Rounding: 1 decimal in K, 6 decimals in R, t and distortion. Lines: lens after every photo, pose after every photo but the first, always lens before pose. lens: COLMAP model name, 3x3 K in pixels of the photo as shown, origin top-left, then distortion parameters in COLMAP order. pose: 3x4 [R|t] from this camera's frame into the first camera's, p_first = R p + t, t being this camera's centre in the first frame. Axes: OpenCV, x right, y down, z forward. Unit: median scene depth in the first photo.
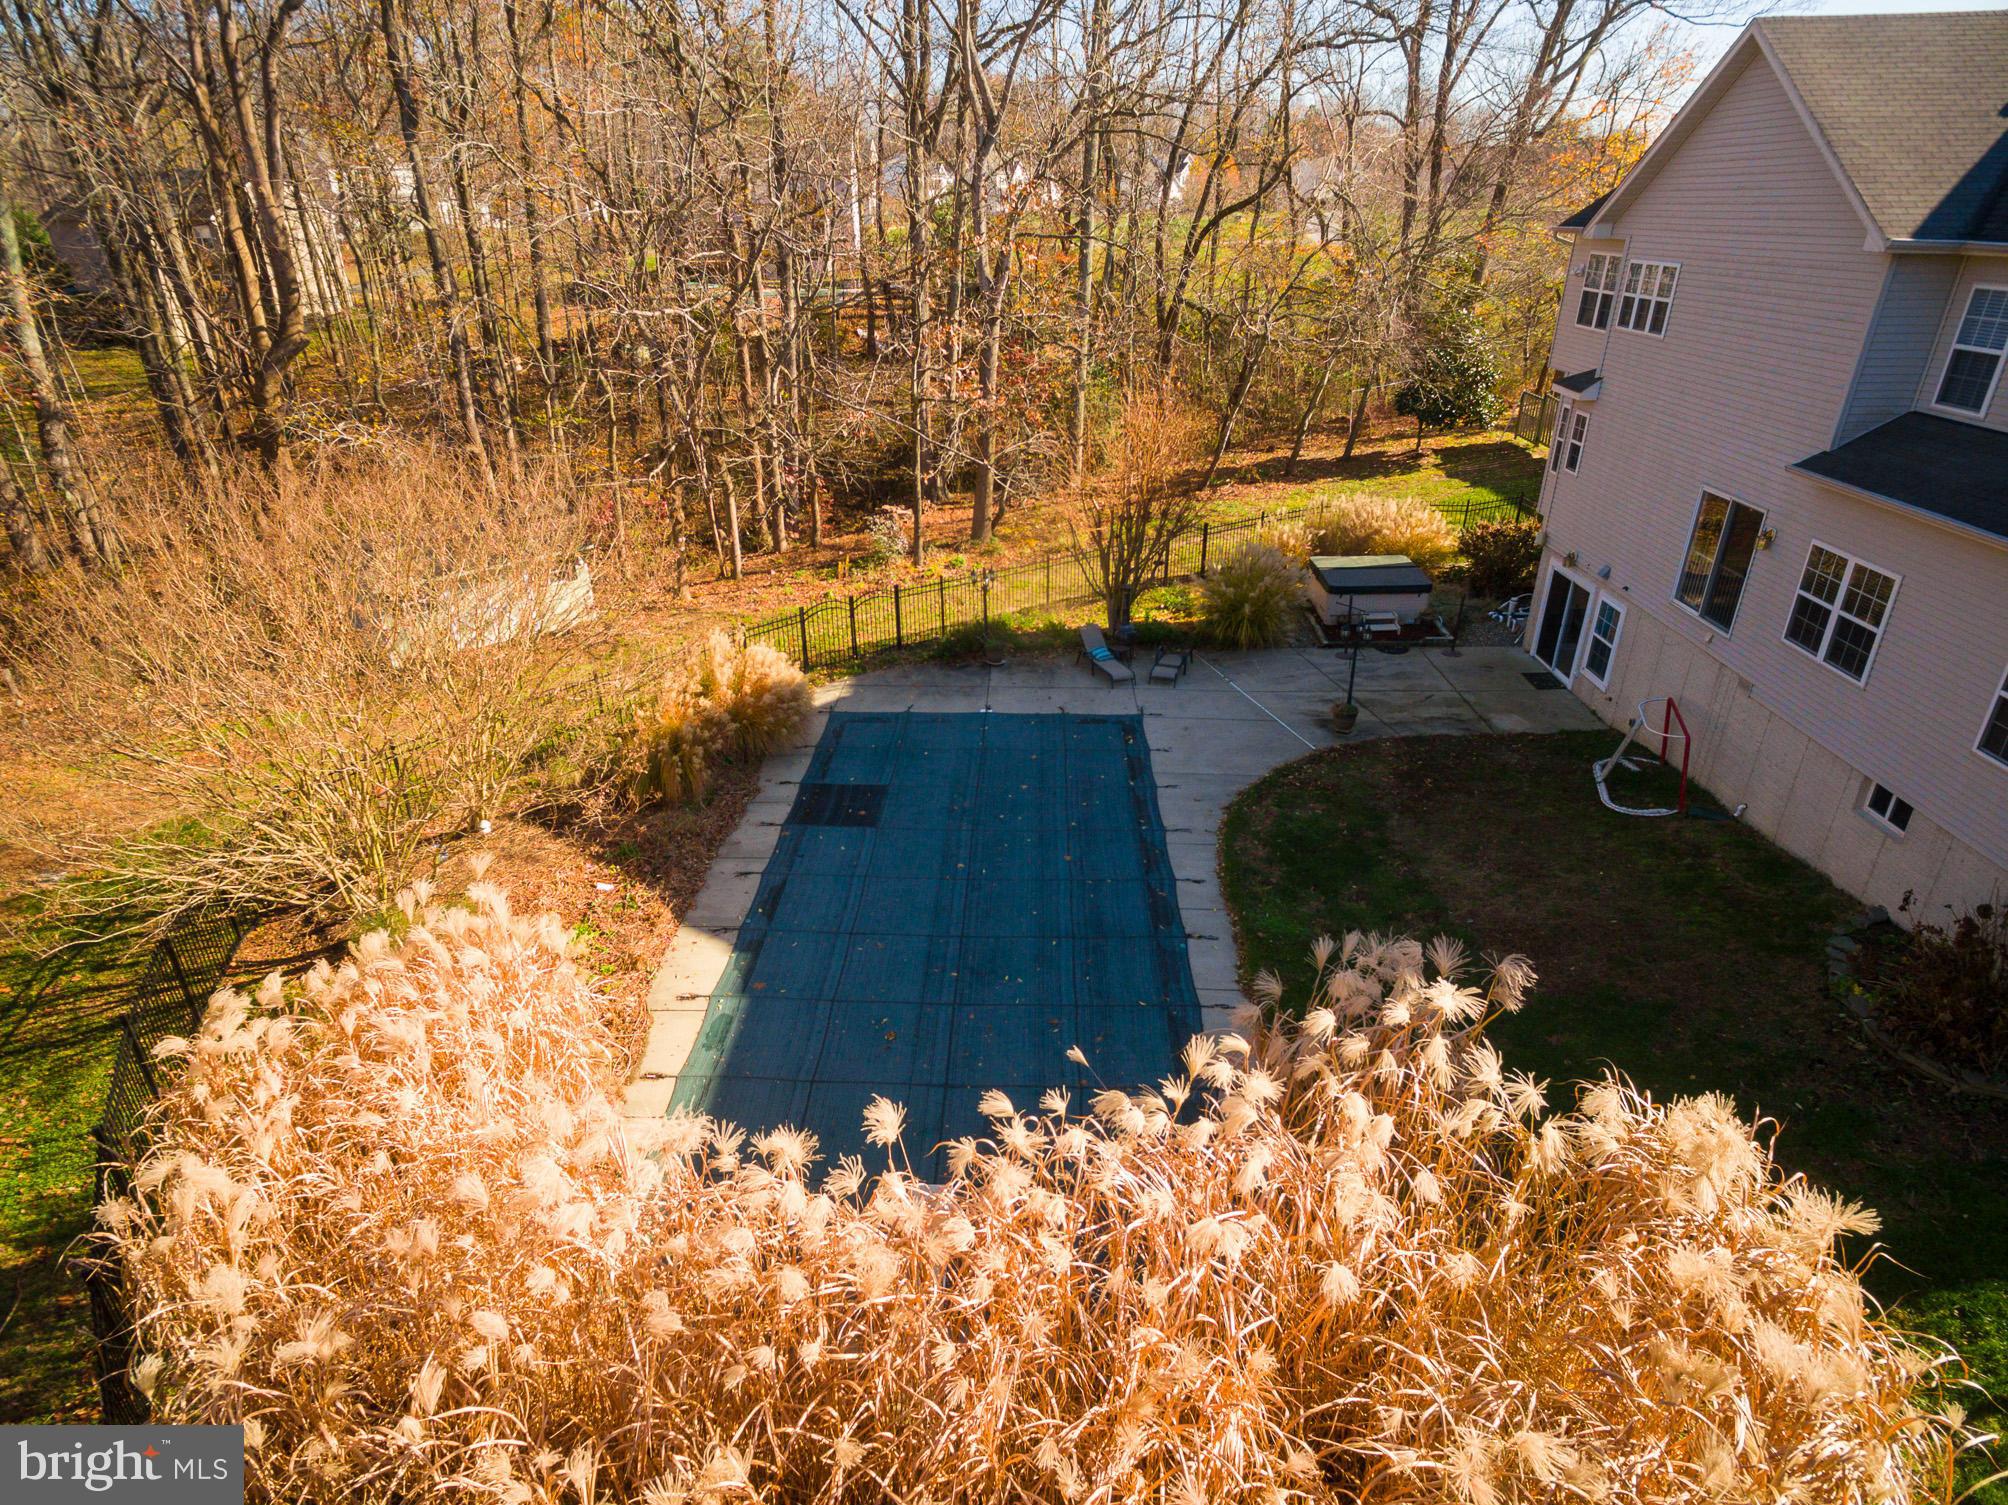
lens RADIAL K [[1134.2, 0, 1004.0], [0, 1134.2, 752.5], [0, 0, 1]] dist [0.002481, 0.000235]
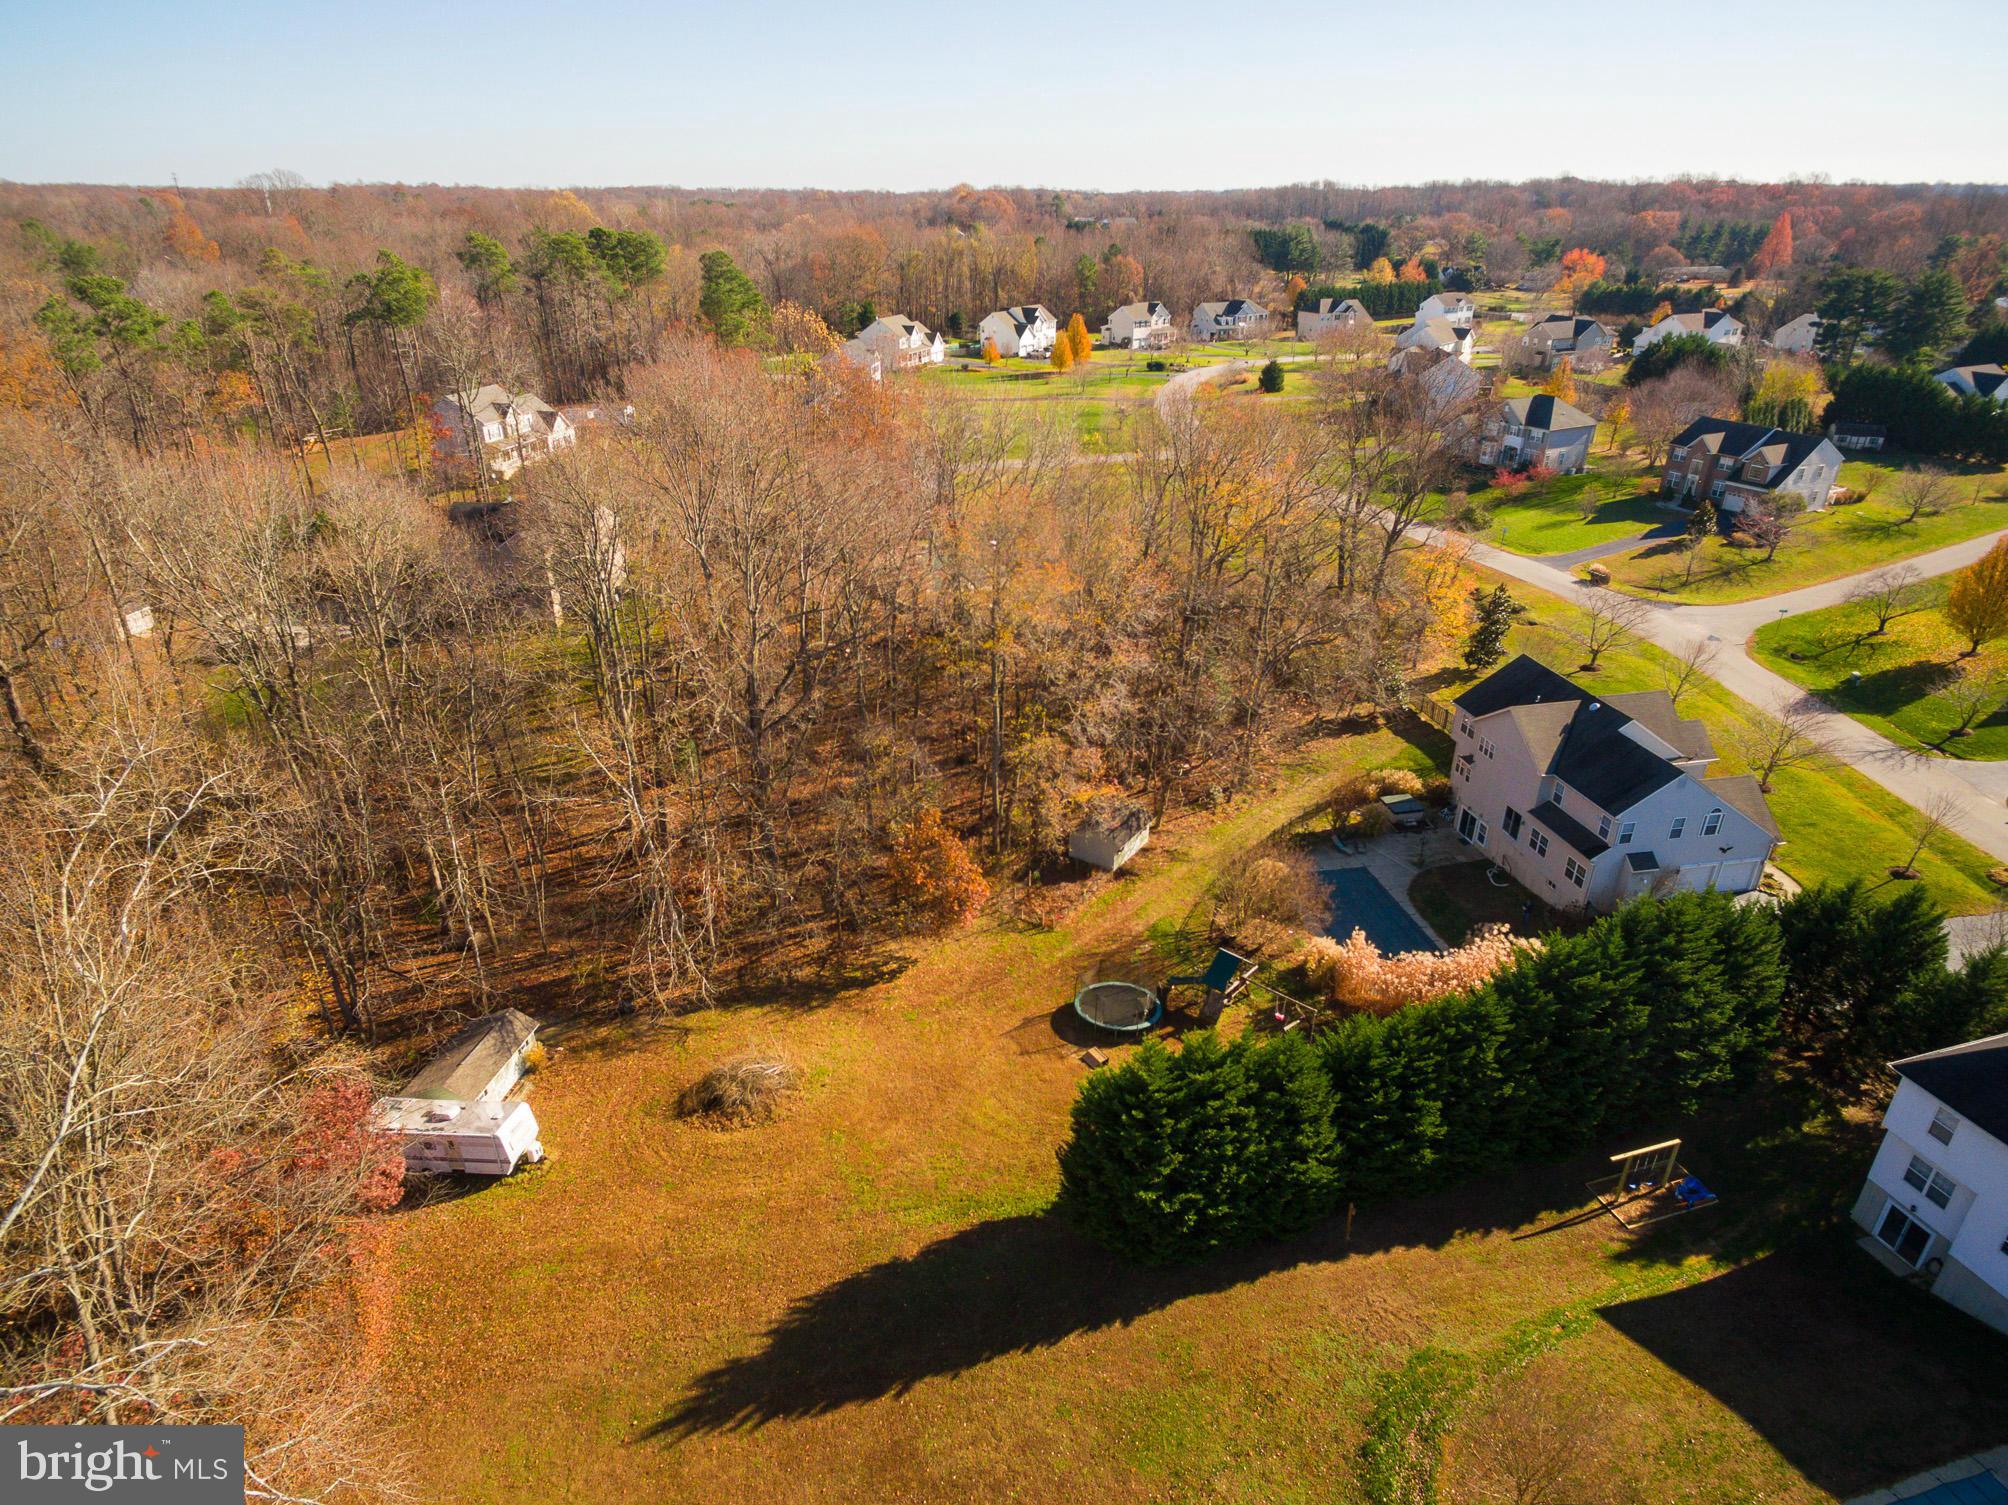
lens RADIAL K [[1134.2, 0, 1004.0], [0, 1134.2, 752.5], [0, 0, 1]] dist [0.002481, 0.000235]
pose [[0.976706, -0.096520, 0.191647, -2.098308], [0.097157, 0.995250, 0.006096, -0.671866], [-0.191325, 0.012666, 0.981445, -2.921076]]
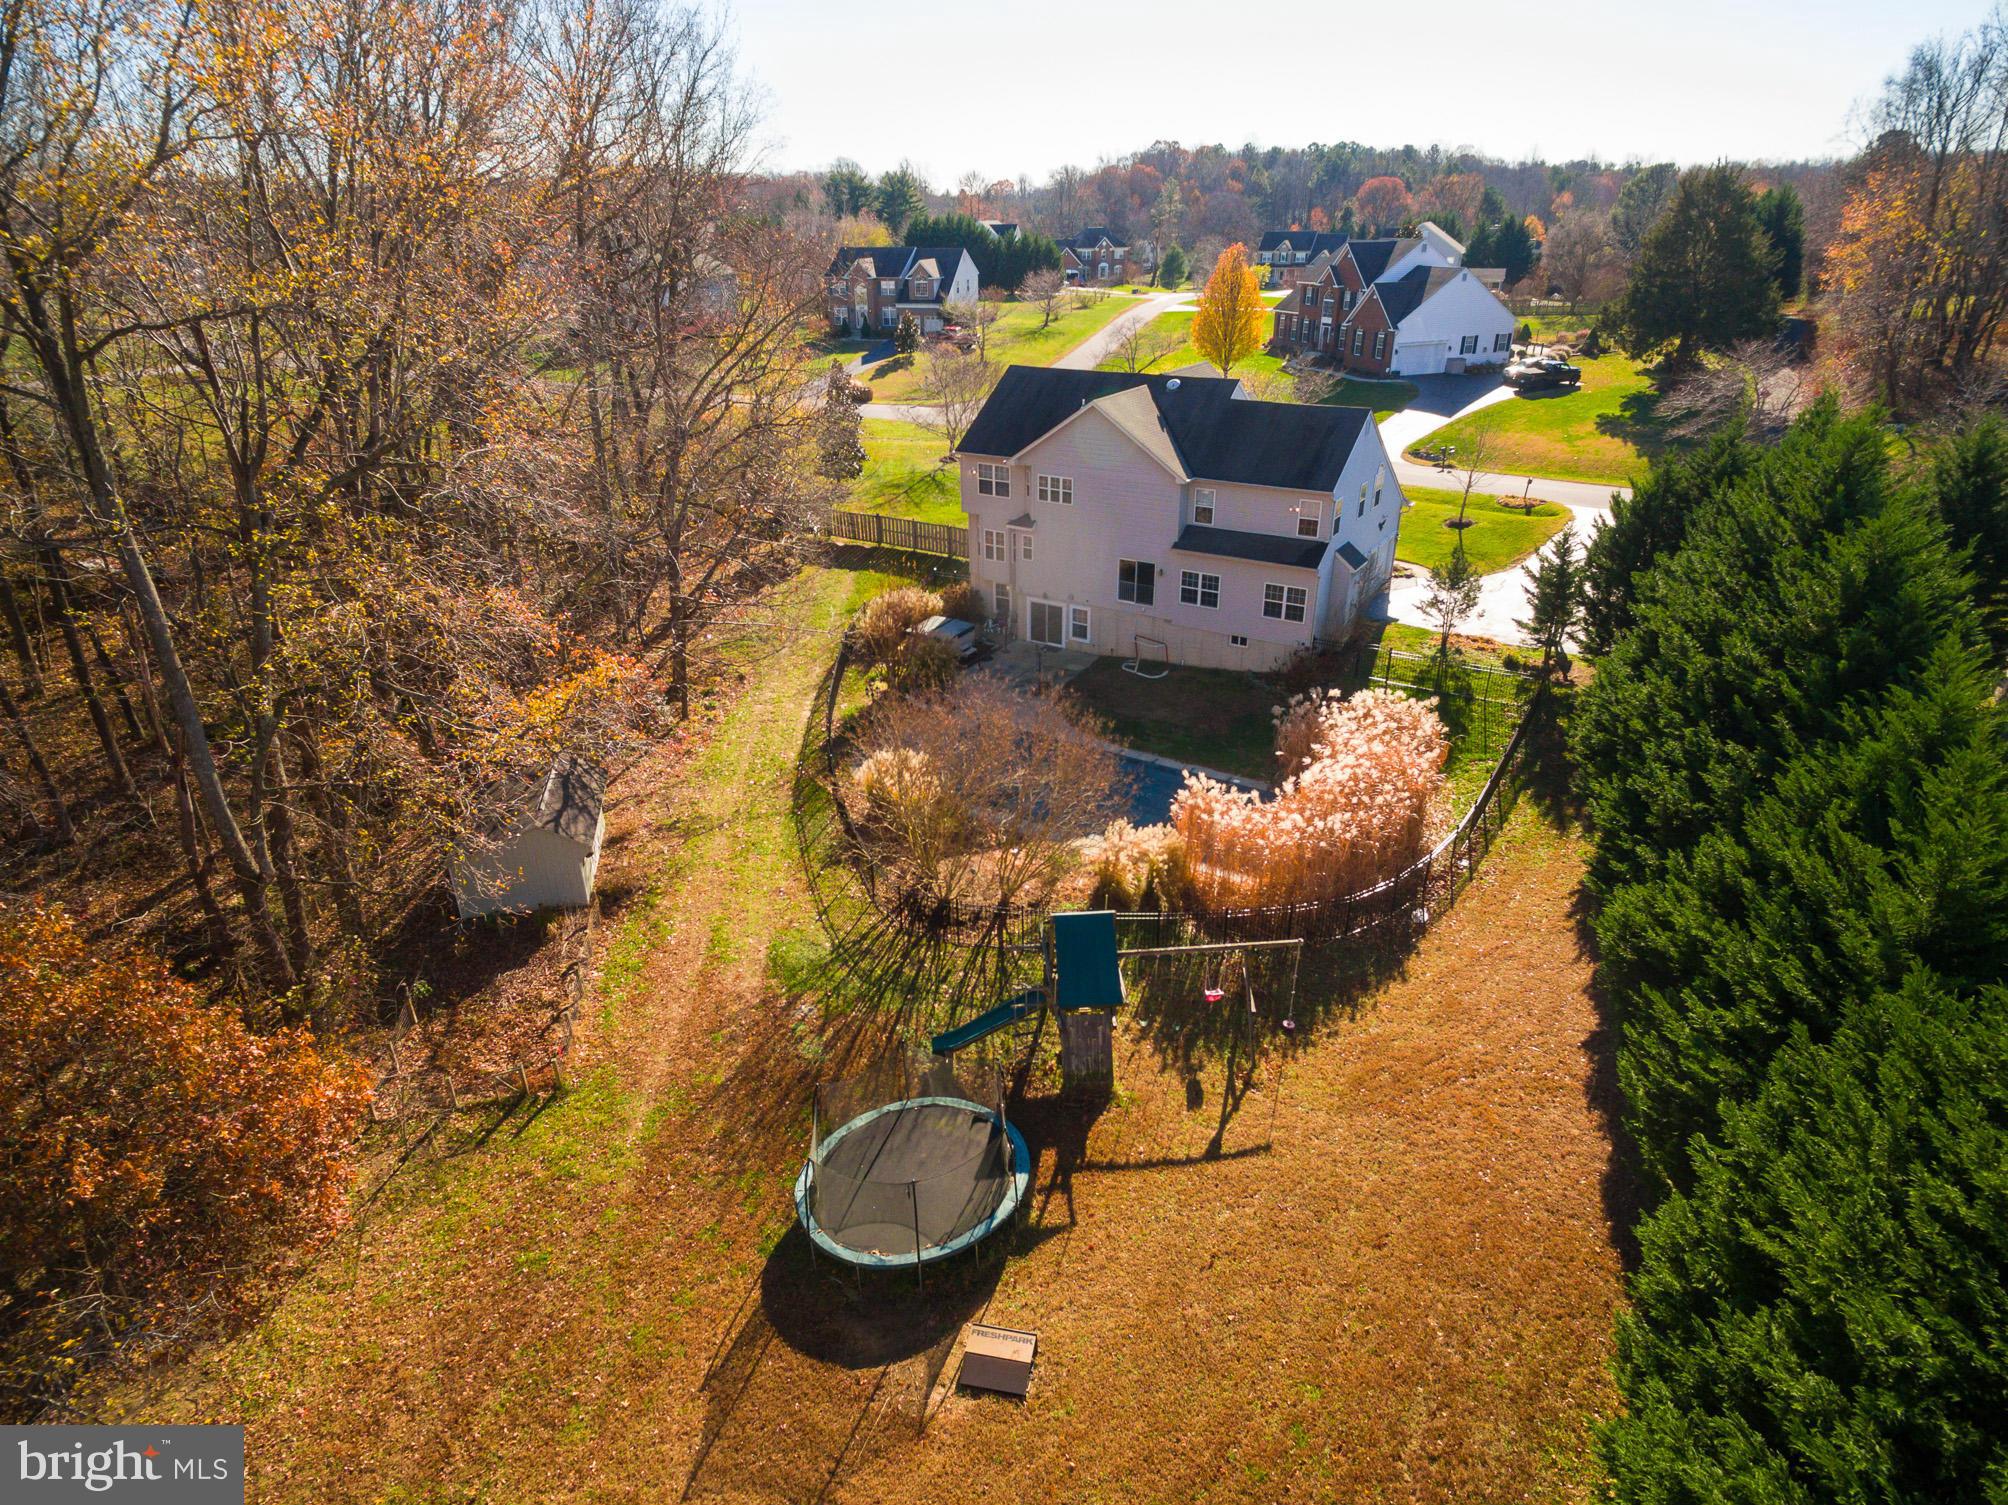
lens RADIAL K [[1134.2, 0, 1004.0], [0, 1134.2, 752.5], [0, 0, 1]] dist [0.002481, 0.000235]
pose [[0.519515, -0.381182, 0.764725, -1.890469], [0.387663, 0.902716, 0.186606, -0.457722], [-0.761460, 0.199511, 0.616744, -0.386365]]
